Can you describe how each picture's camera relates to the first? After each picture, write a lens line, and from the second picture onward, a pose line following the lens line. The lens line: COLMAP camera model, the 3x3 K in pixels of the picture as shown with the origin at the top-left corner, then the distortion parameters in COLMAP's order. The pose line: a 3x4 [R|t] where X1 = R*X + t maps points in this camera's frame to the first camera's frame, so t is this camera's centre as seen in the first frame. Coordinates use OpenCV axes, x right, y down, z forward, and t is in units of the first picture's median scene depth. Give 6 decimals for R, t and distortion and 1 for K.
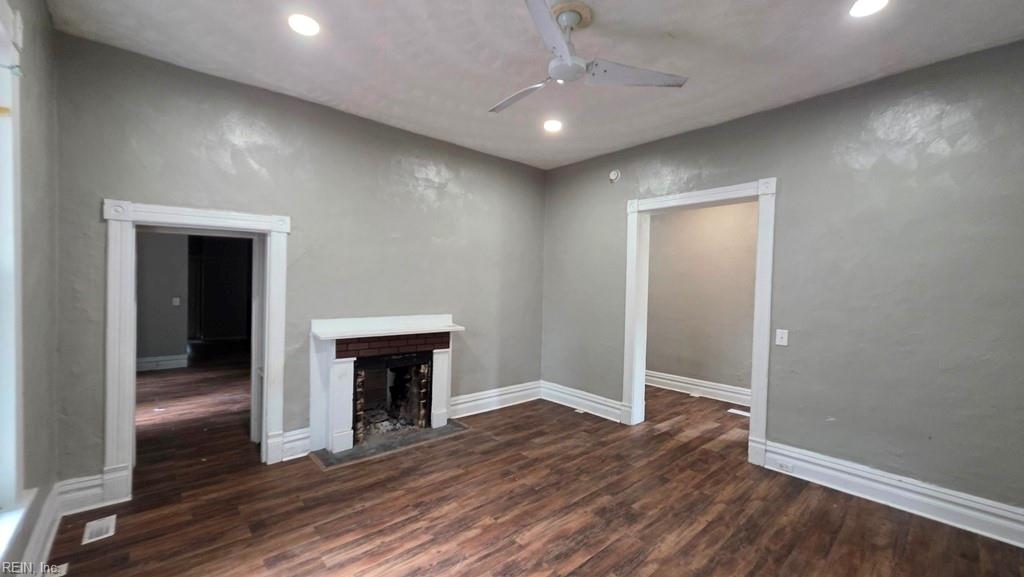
lens RADIAL K [[411.2, 0, 515.0], [0, 411.2, 291.8], [0, 0, 1]] dist [0.000287, 0.000050]
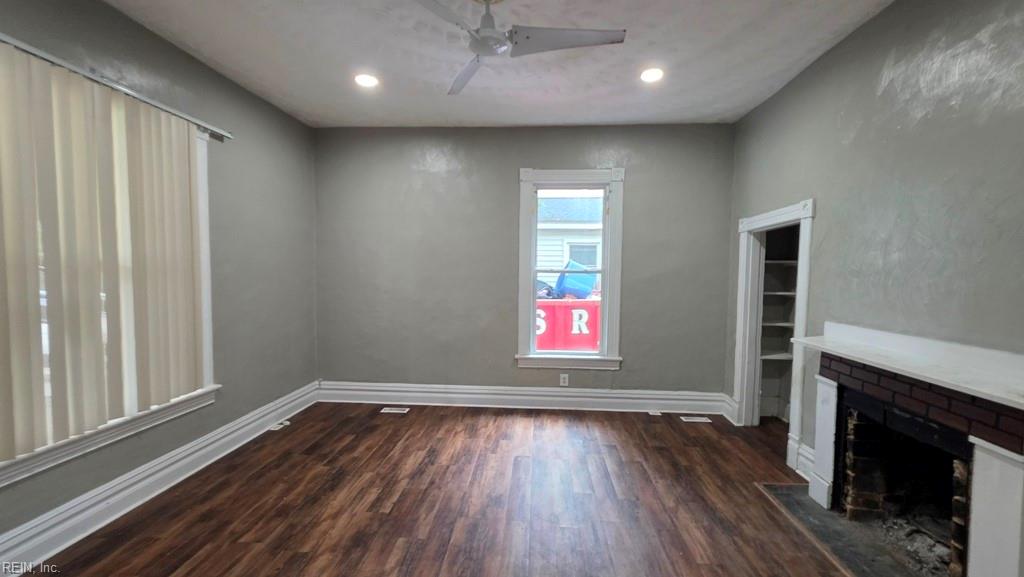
lens RADIAL K [[411.2, 0, 515.0], [0, 411.2, 291.8], [0, 0, 1]] dist [0.000287, 0.000050]
pose [[-0.711564, 0.011316, -0.702530, 0.542930], [-0.036163, 0.997955, 0.052704, -0.009052], [0.701690, 0.062908, -0.709700, 1.264793]]
